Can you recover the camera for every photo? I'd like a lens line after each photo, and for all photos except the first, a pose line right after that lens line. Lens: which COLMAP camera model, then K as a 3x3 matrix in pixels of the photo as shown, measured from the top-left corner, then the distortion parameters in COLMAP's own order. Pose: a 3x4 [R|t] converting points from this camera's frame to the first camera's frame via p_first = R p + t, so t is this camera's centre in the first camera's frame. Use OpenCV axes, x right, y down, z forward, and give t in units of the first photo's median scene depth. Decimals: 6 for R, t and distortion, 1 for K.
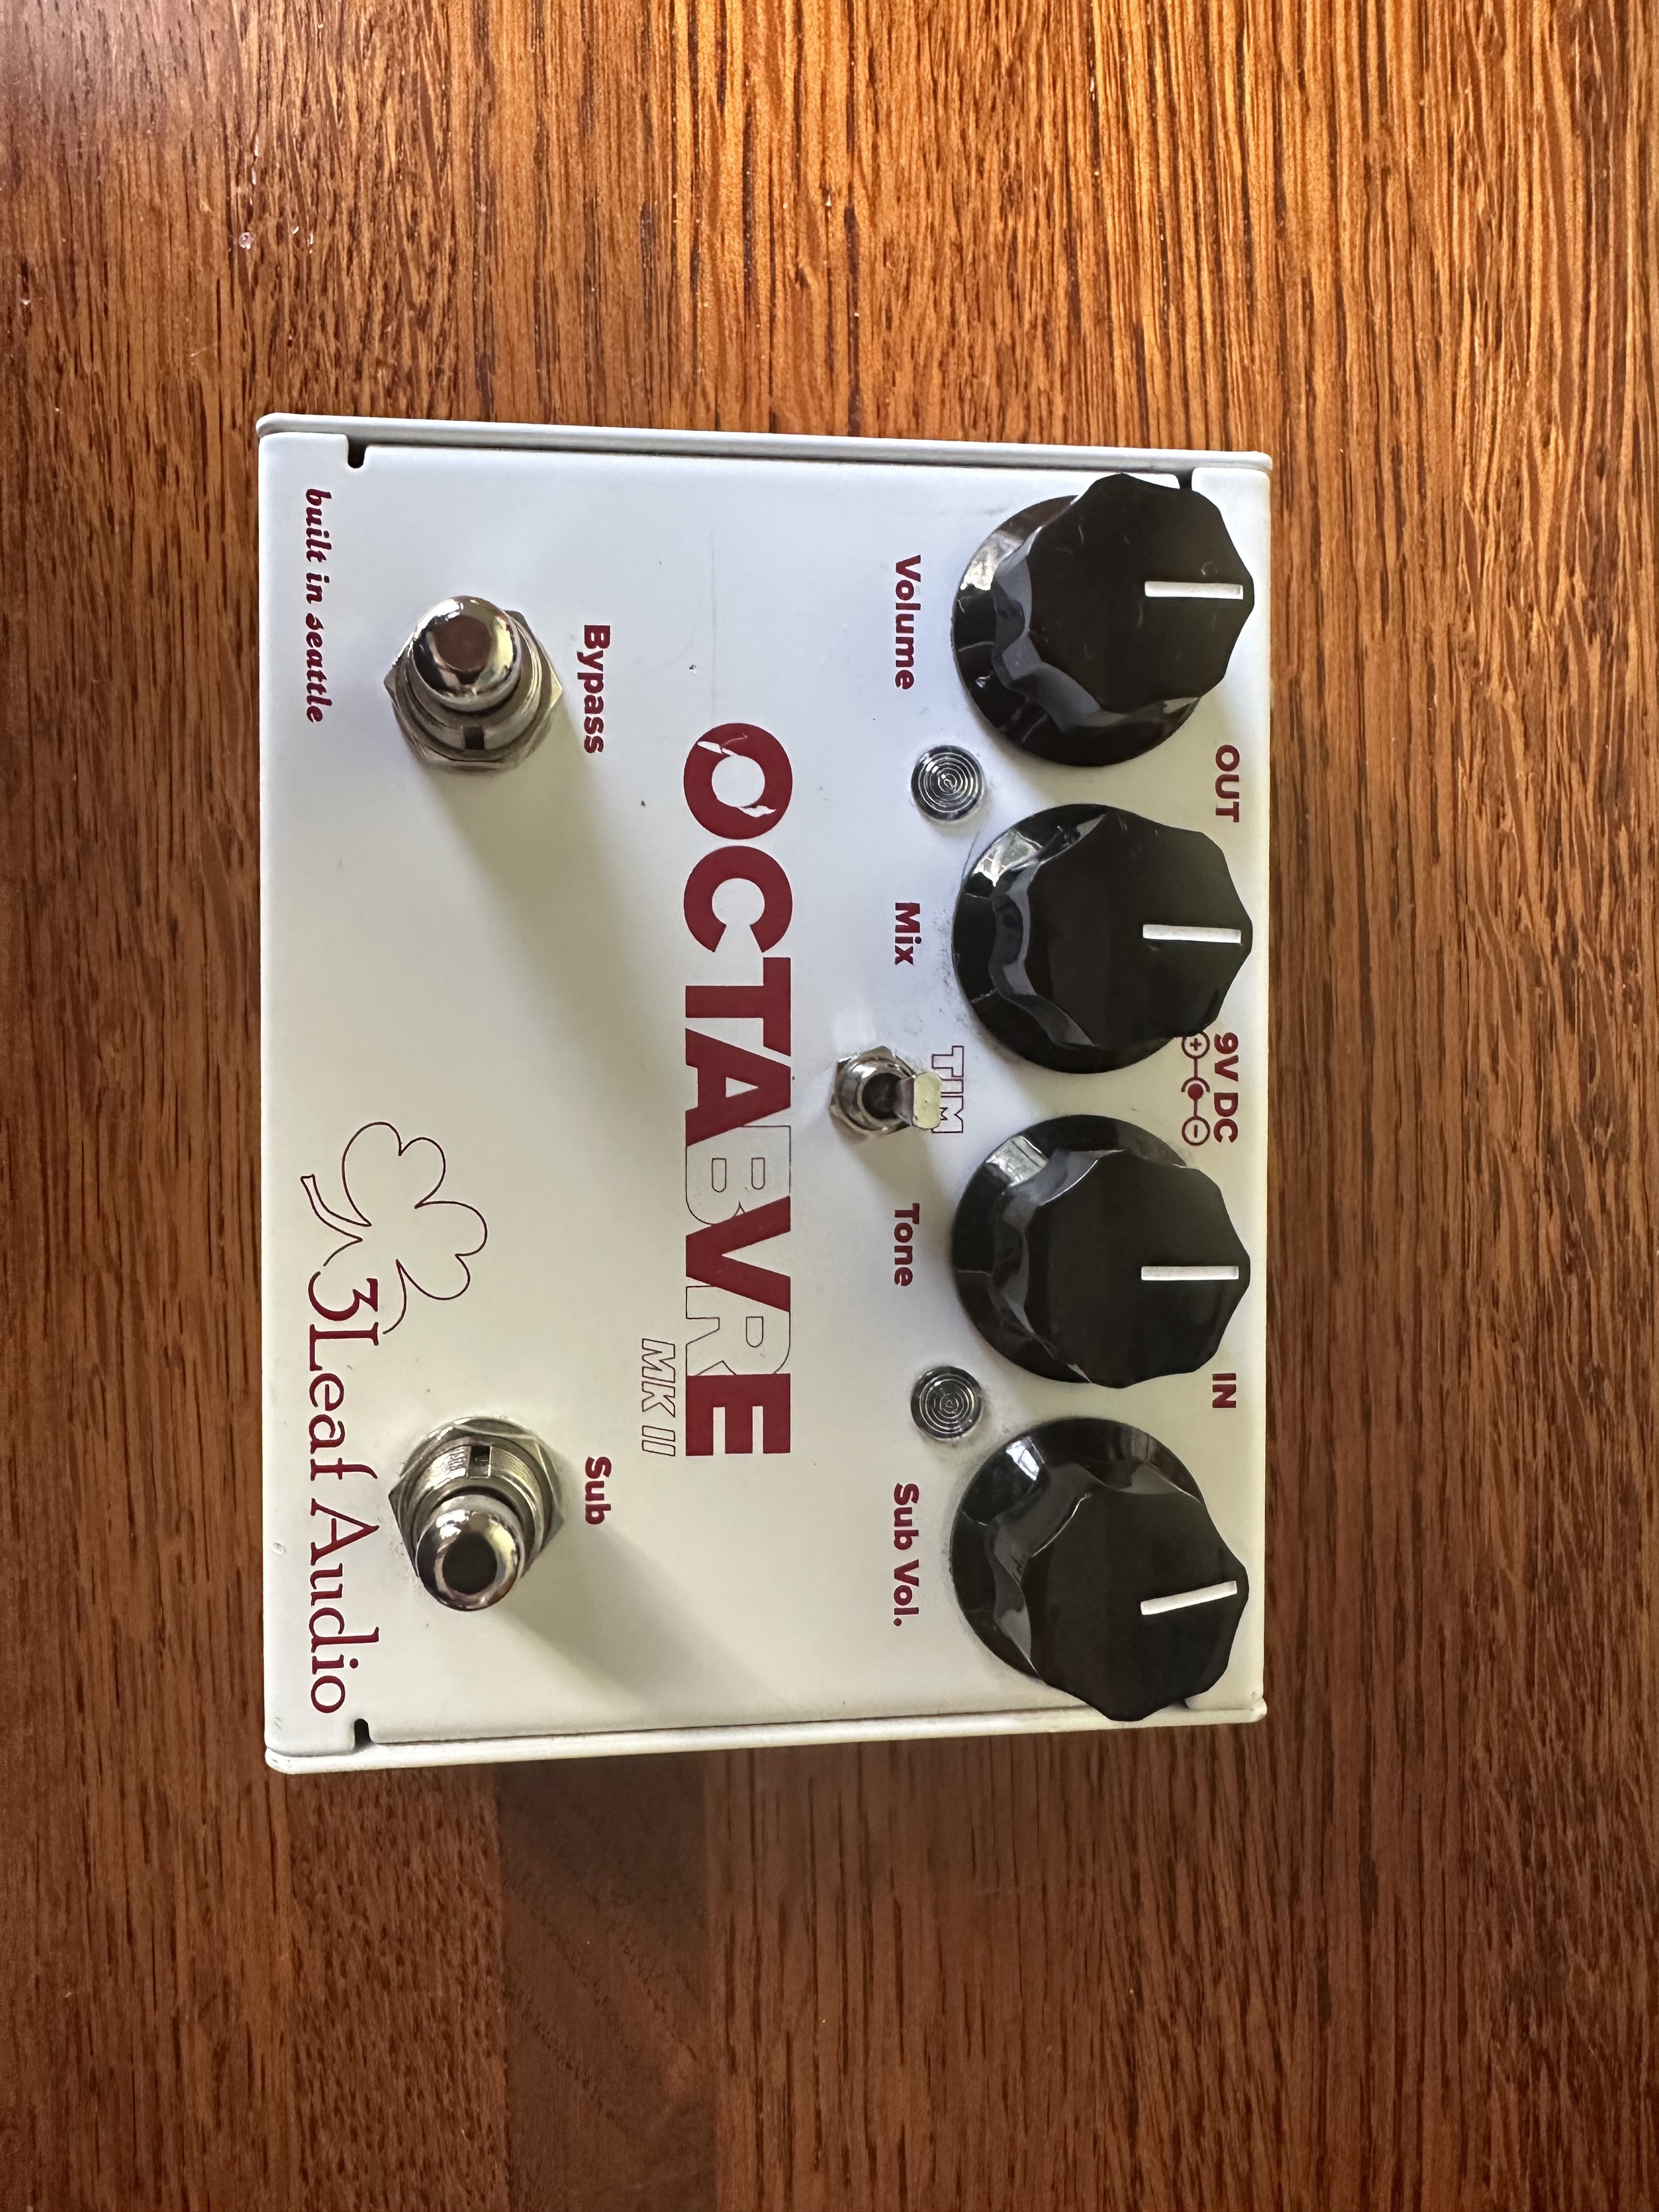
lens RADIAL K [[1645.4, 0, 839.8], [0, 1645.4, 1107.0], [0, 0, 1]] dist [-0.003621, 0.000882]
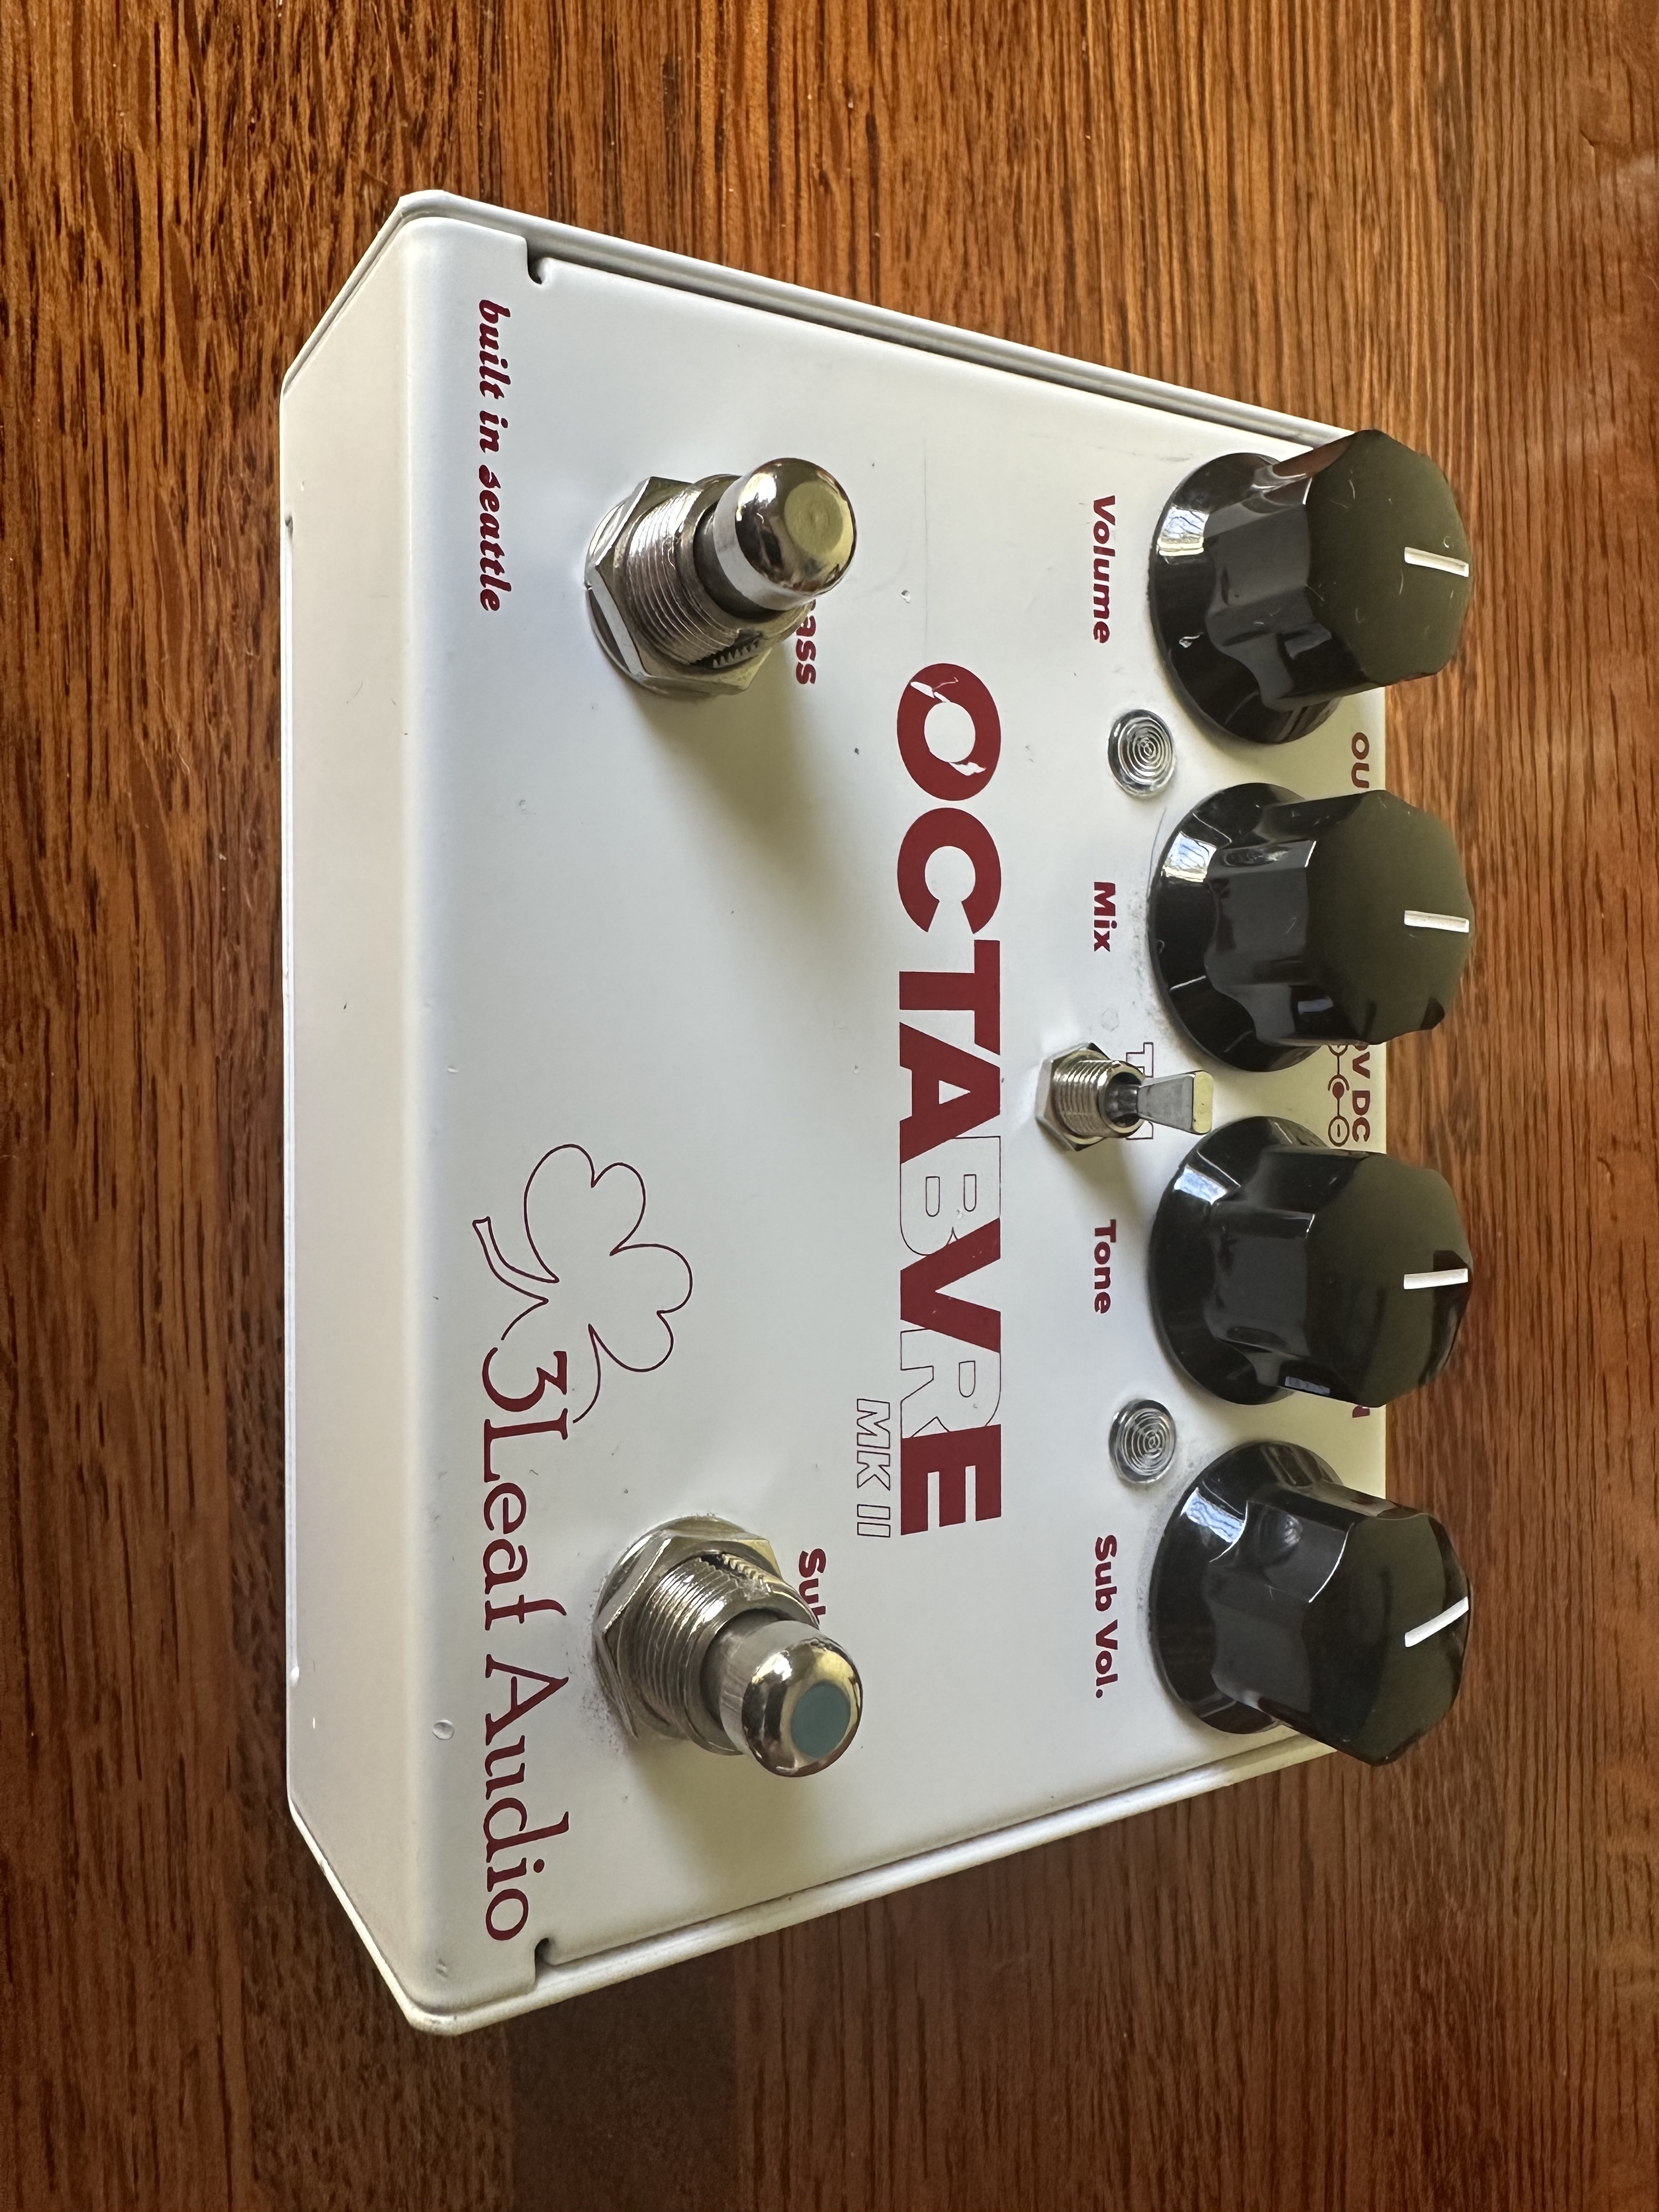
lens RADIAL K [[1595.0, 0, 837.6], [0, 1595.0, 1094.9], [0, 0, 1]] dist [-0.005664, -0.000608]
pose [[0.926239, -0.016873, 0.376558, -0.394446], [0.023546, 0.999637, -0.013124, -0.000836], [-0.376200, 0.021022, 0.926300, 0.241157]]
